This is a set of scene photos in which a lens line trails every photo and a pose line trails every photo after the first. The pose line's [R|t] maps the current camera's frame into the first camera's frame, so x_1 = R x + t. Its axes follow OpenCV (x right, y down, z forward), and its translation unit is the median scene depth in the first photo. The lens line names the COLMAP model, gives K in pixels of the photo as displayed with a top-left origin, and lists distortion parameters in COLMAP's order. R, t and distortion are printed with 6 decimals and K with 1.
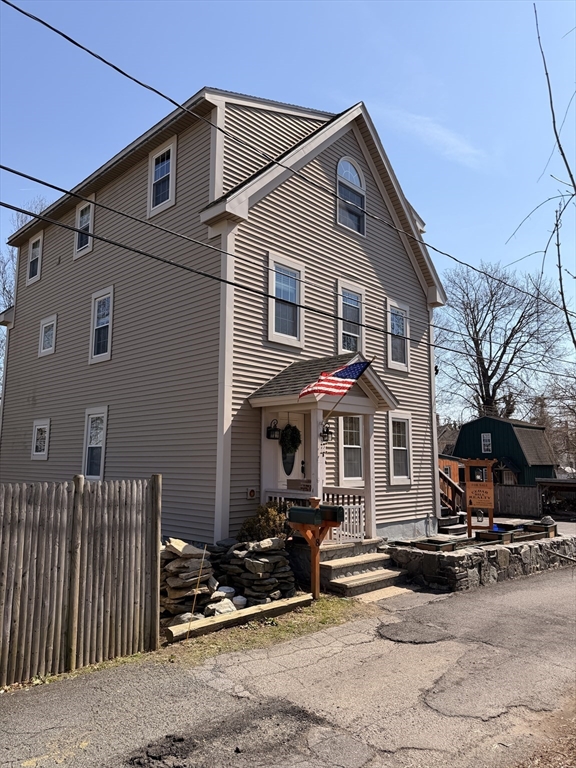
lens RADIAL K [[532.5, 0, 288.0], [0, 532.5, 384.0], [0, 0, 1]] dist [0.088030, -0.099535]
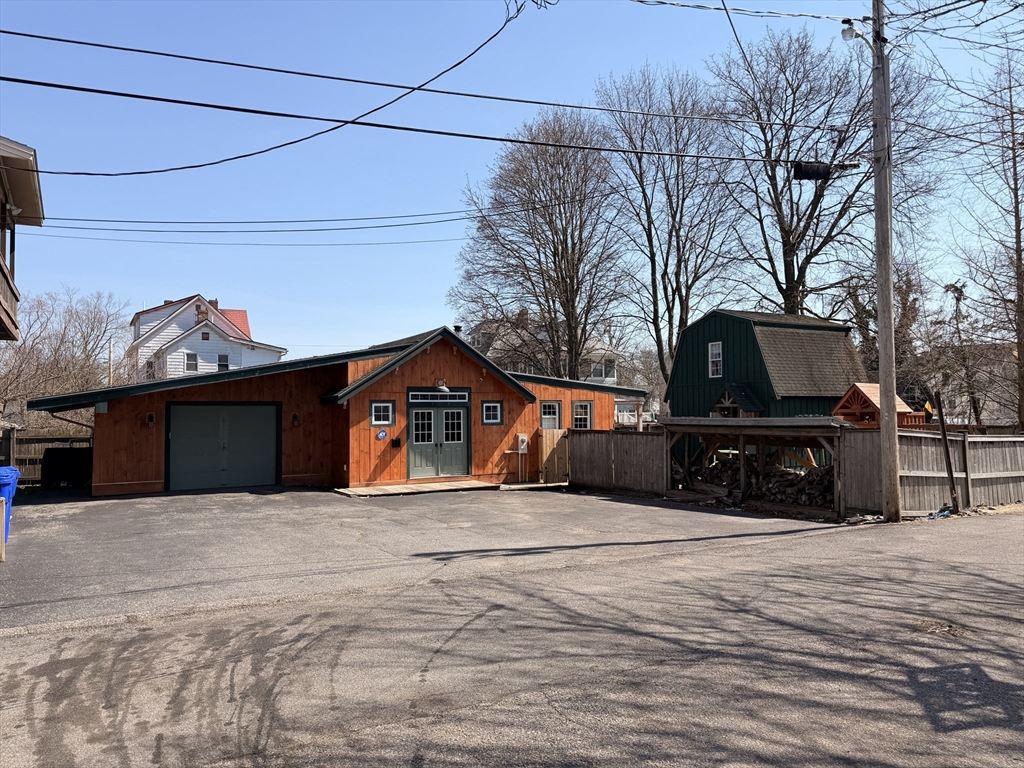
lens RADIAL K [[710.0, 0, 512.0], [0, 710.0, 384.0], [0, 0, 1]] dist [0.088030, -0.099535]
pose [[0.966246, -0.025414, -0.256363, 1.029580], [0.051673, 0.994018, 0.096222, 0.155713], [0.252384, -0.106221, 0.961779, 0.721153]]
